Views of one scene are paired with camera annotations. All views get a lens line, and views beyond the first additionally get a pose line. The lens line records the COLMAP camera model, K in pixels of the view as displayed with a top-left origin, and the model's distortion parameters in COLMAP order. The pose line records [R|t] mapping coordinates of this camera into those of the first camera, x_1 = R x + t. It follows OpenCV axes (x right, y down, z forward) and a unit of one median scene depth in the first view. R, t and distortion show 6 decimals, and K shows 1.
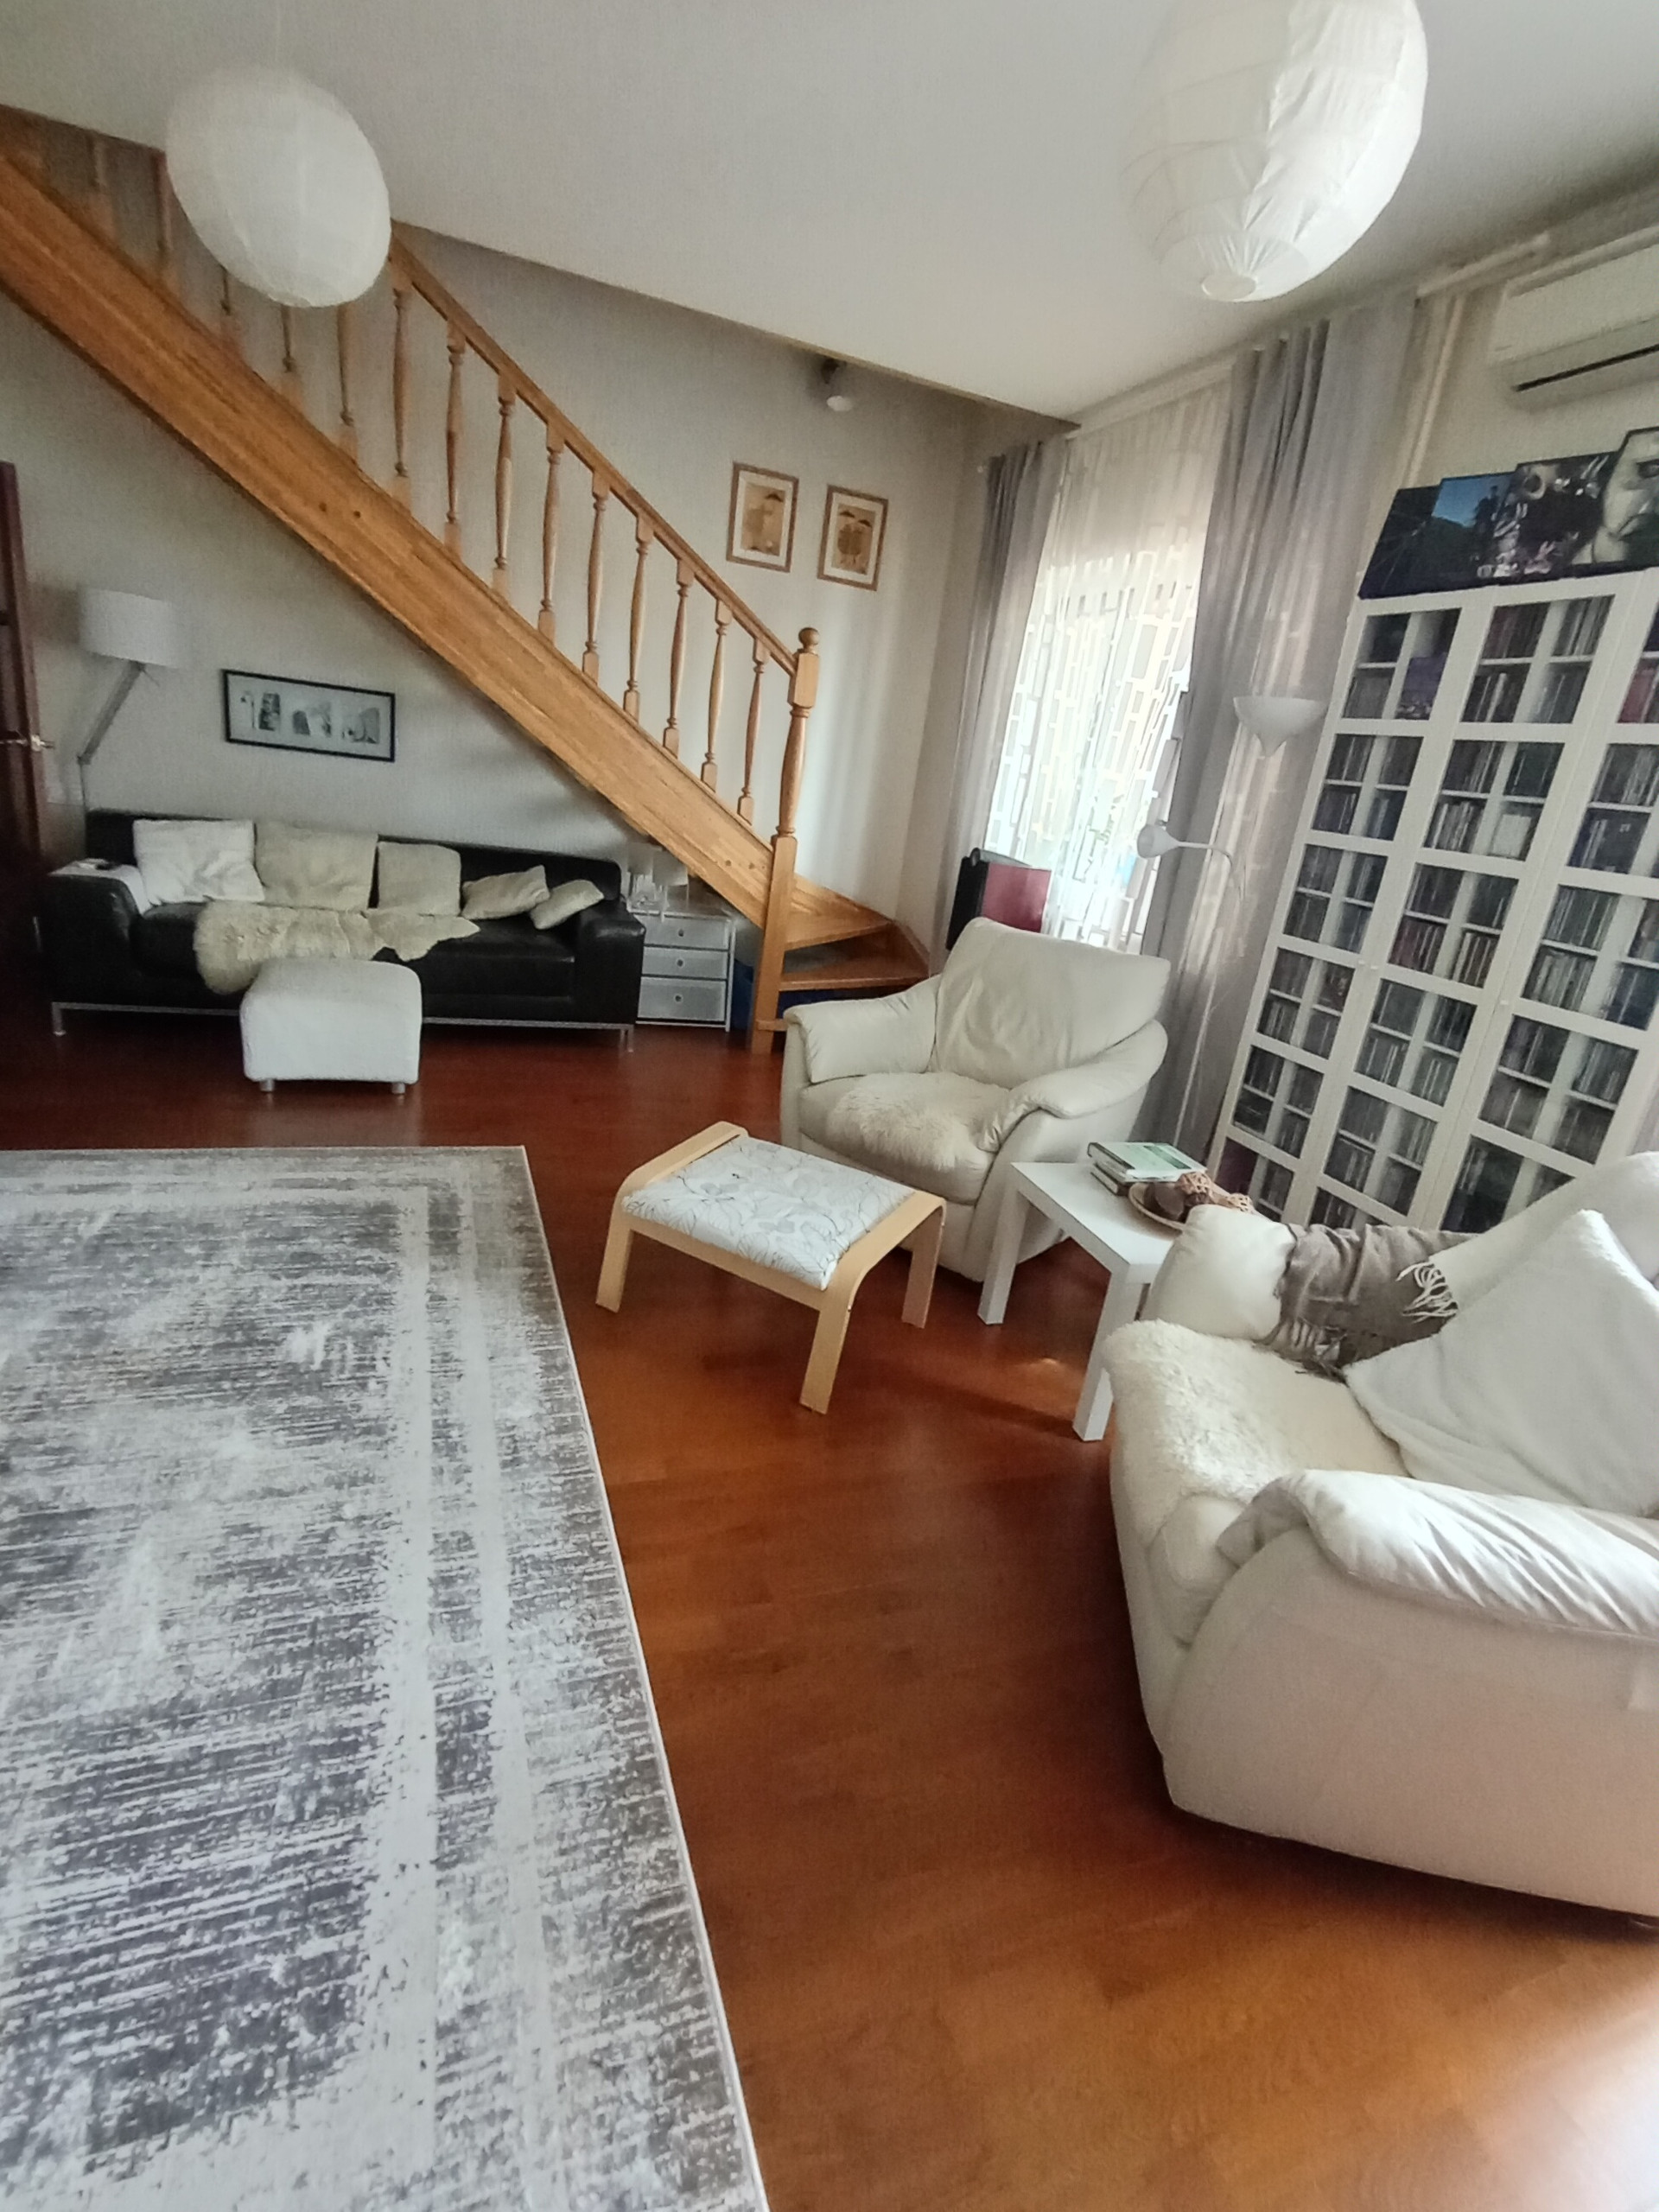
lens RADIAL K [[1049.5, 0, 826.8], [0, 1049.5, 1097.9], [0, 0, 1]] dist [0.005232, 0.003586]
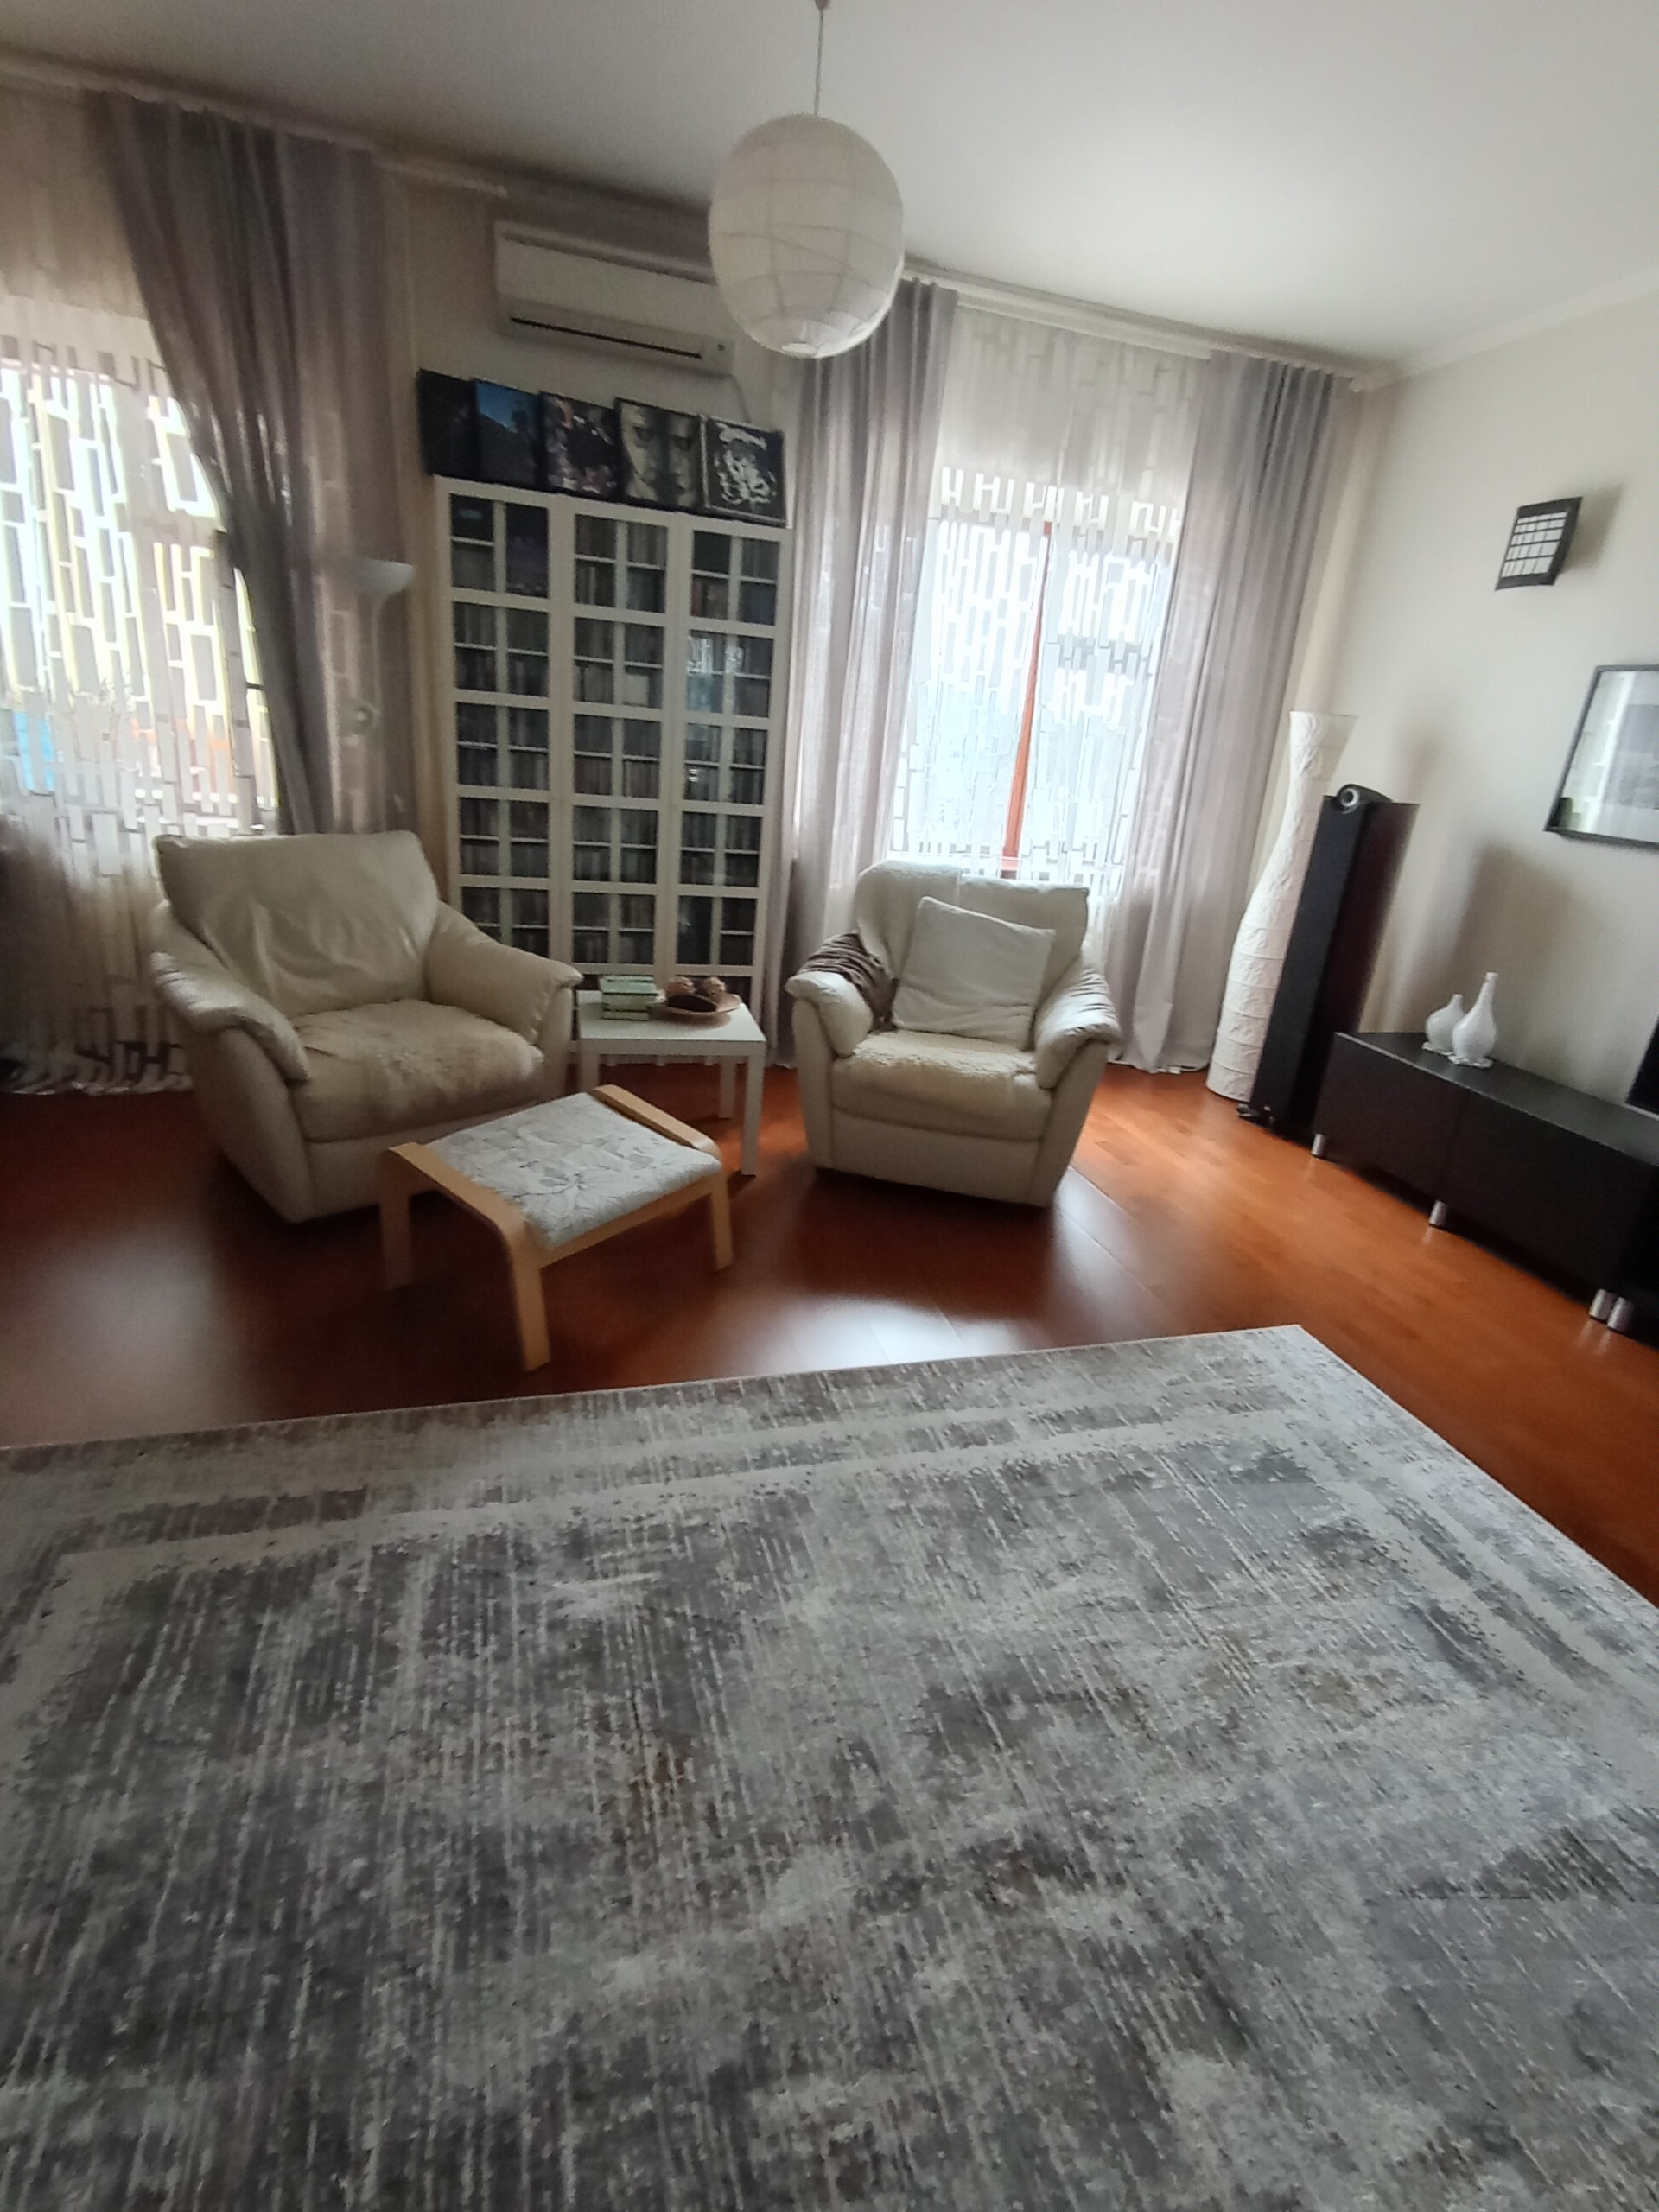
lens RADIAL K [[1049.5, 0, 830.4], [0, 1049.5, 1097.6], [0, 0, 1]] dist [0.005232, 0.003586]
pose [[0.080781, -0.459811, 0.884335, -0.872877], [0.228257, 0.872191, 0.432646, -0.324069], [-0.970244, 0.166906, 0.175411, 0.575658]]
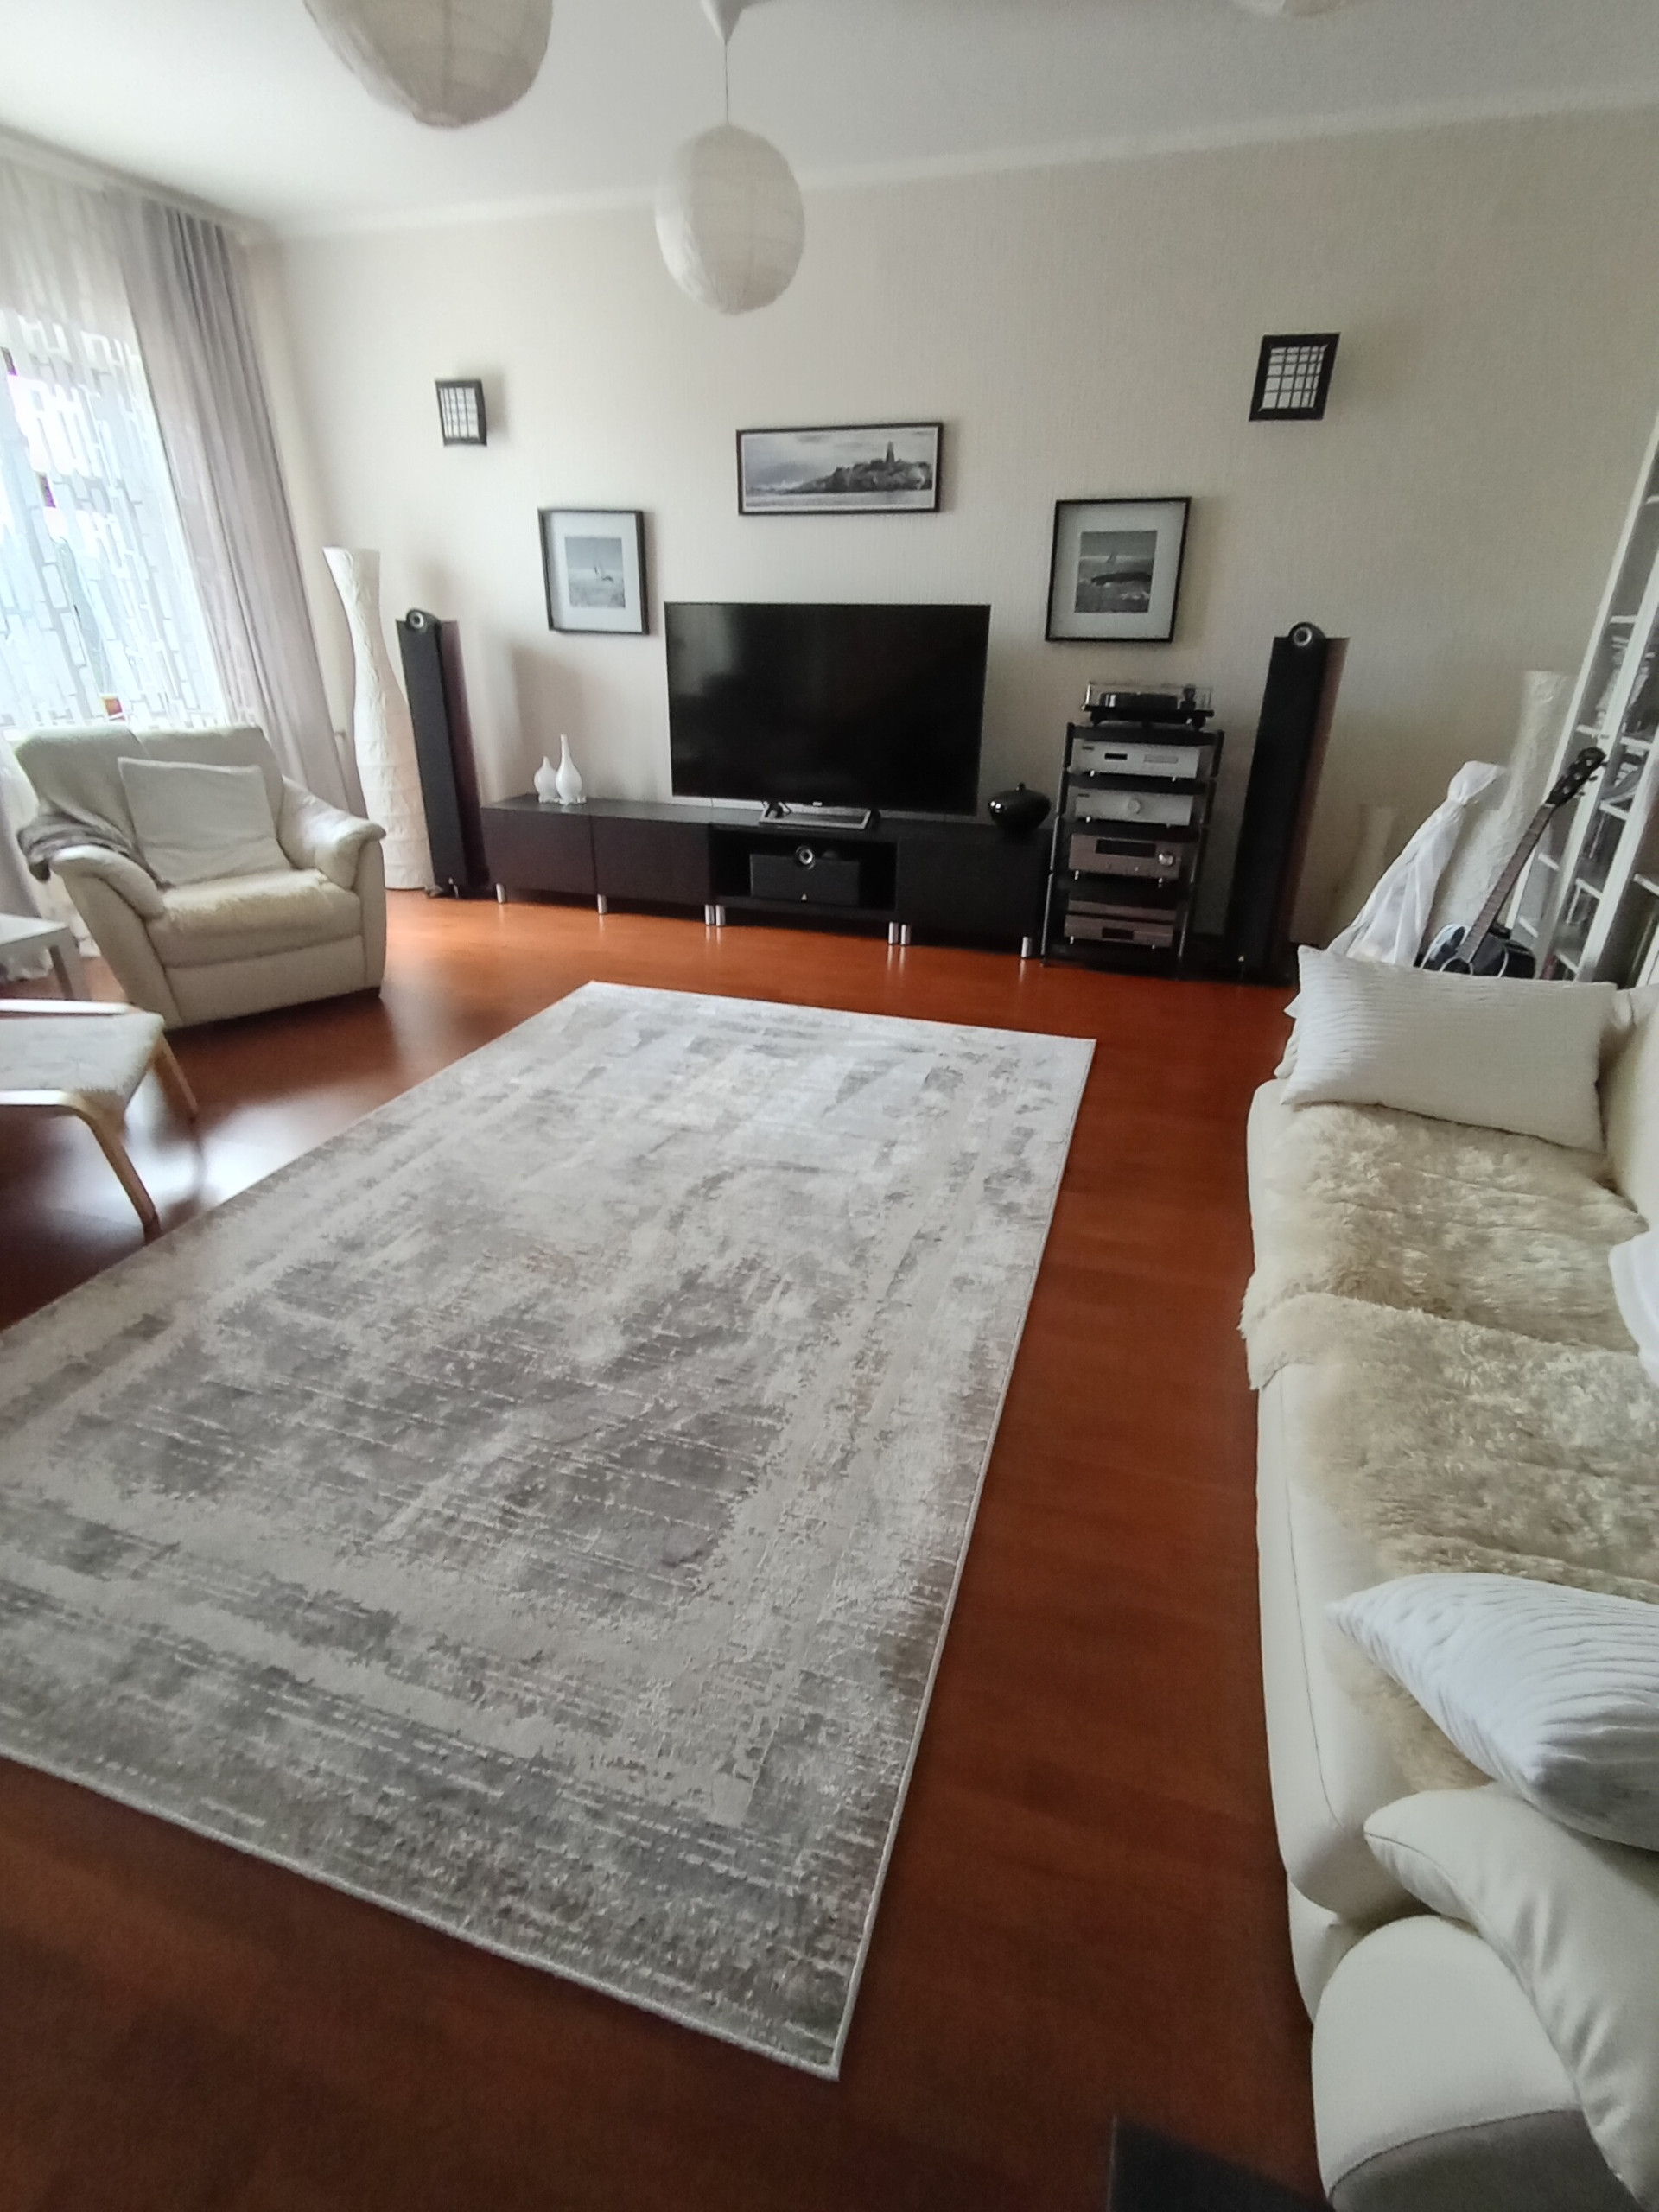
lens RADIAL K [[1049.5, 0, 839.1], [0, 1049.5, 1105.4], [0, 0, 1]] dist [0.005232, 0.003586]
pose [[-0.780694, -0.393228, 0.485683, -1.153253], [0.070319, 0.716986, 0.693531, -0.510035], [-0.620944, 0.575589, -0.532096, 1.073601]]
